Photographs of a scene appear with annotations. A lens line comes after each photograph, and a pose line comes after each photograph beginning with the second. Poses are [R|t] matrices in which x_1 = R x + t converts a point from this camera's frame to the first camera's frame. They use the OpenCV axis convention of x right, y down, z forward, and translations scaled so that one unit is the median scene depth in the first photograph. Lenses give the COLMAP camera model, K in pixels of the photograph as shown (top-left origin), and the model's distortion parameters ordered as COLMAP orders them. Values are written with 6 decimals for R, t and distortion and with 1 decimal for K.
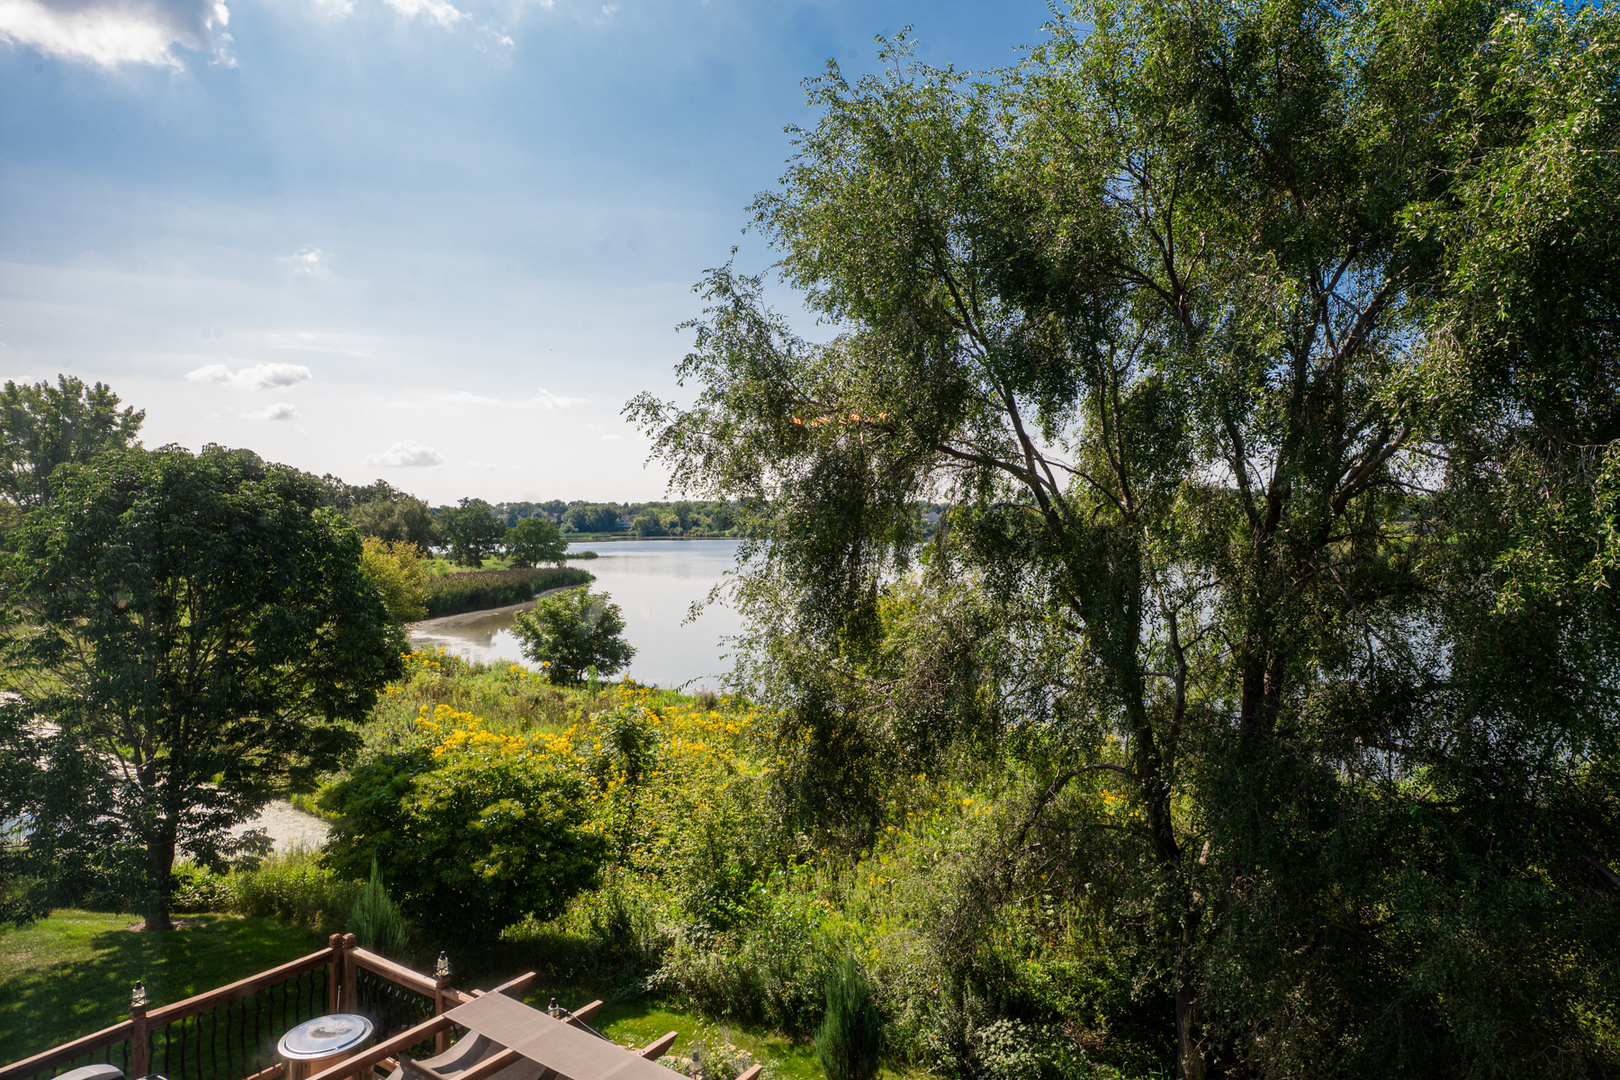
lens RADIAL K [[1013.1, 0, 811.9], [0, 1013.1, 536.6], [0, 0, 1]] dist [-0.009346, -0.004982]
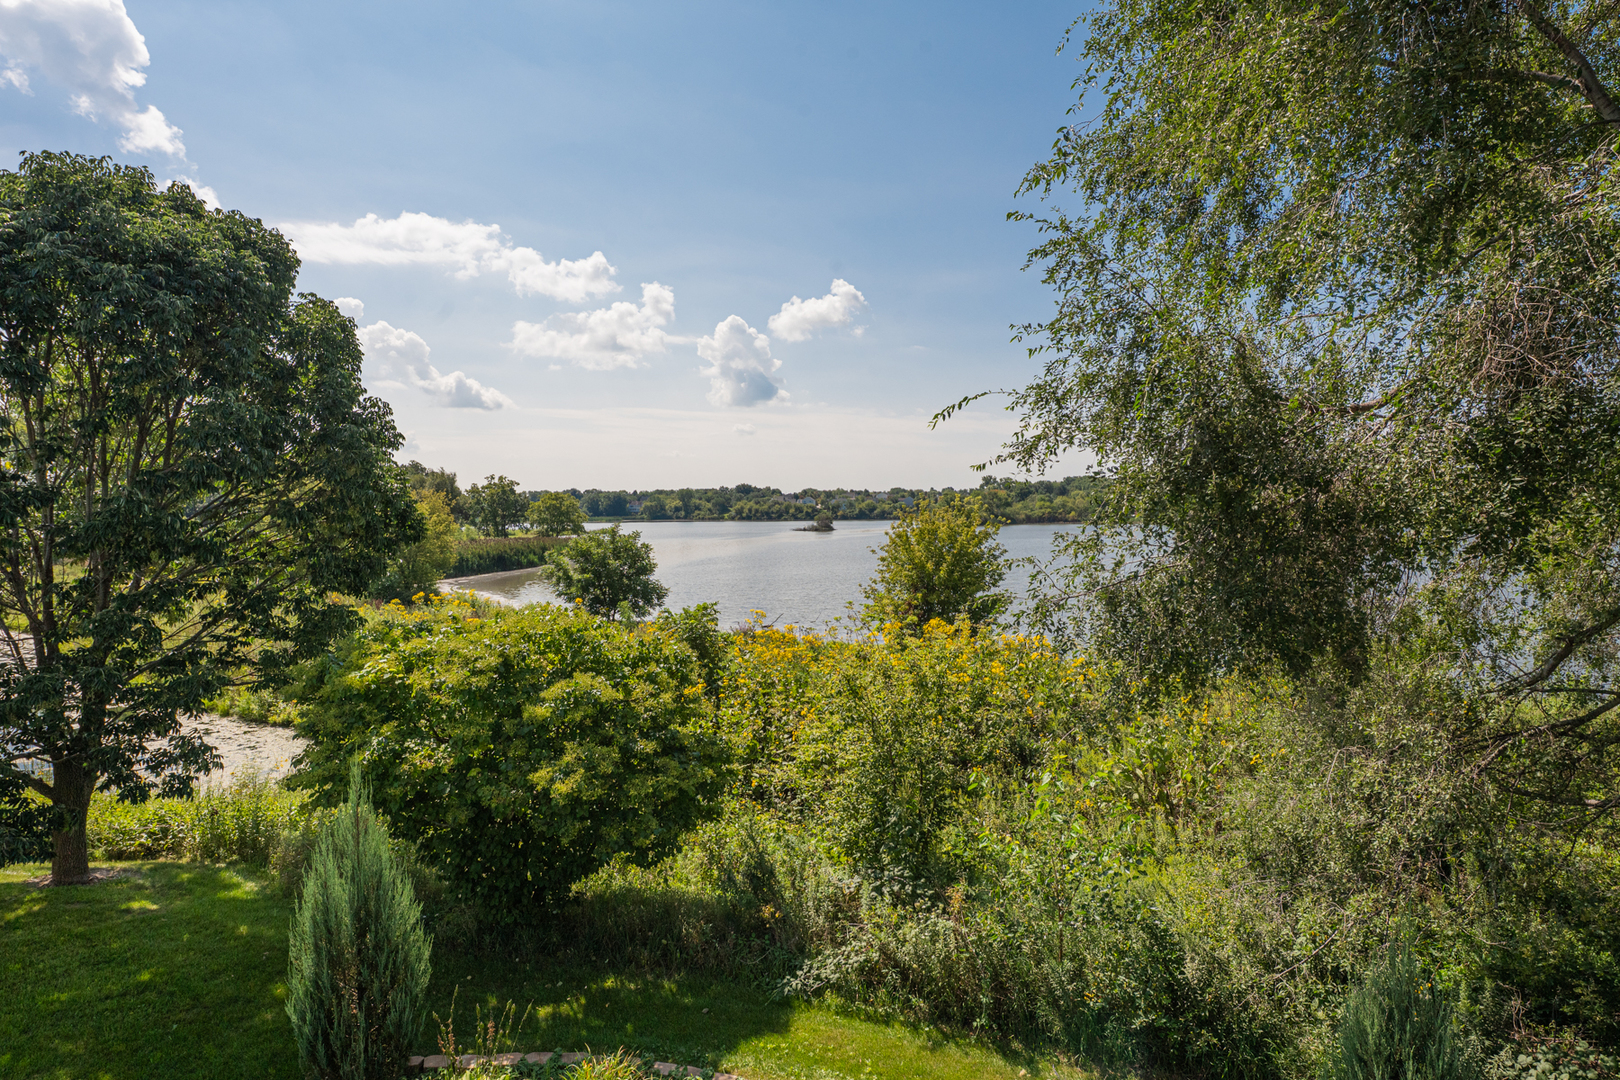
lens RADIAL K [[880.7, 0, 806.2], [0, 880.7, 539.1], [0, 0, 1]] dist [-0.006008, -0.000402]
pose [[0.999898, -0.002191, 0.014086, -0.155004], [0.001989, 0.999895, 0.014333, 0.151986], [-0.014116, -0.014304, 0.999798, 0.412319]]
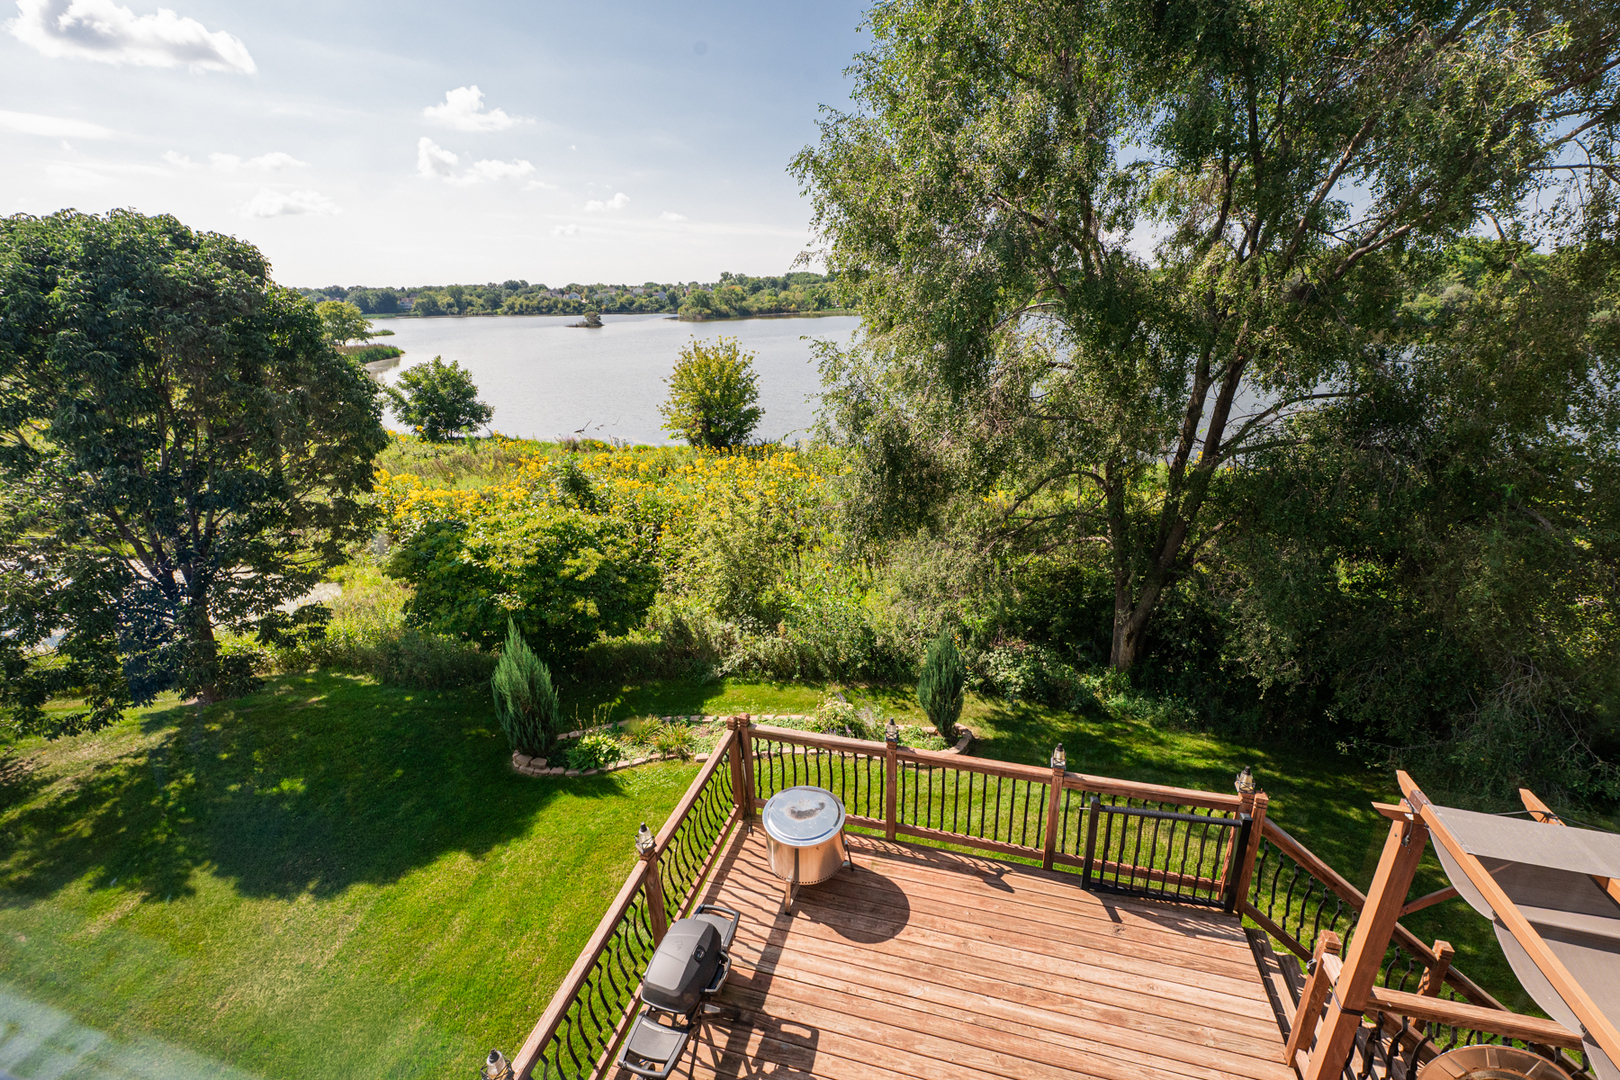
lens RADIAL K [[689.8, 0, 812.9], [0, 689.8, 540.8], [0, 0, 1]] dist [0.001768, 0.000311]
pose [[0.943376, -0.125711, 0.306982, -0.263863], [0.021936, 0.947027, 0.320404, 0.002289], [-0.330998, -0.295527, 0.896161, 0.180559]]
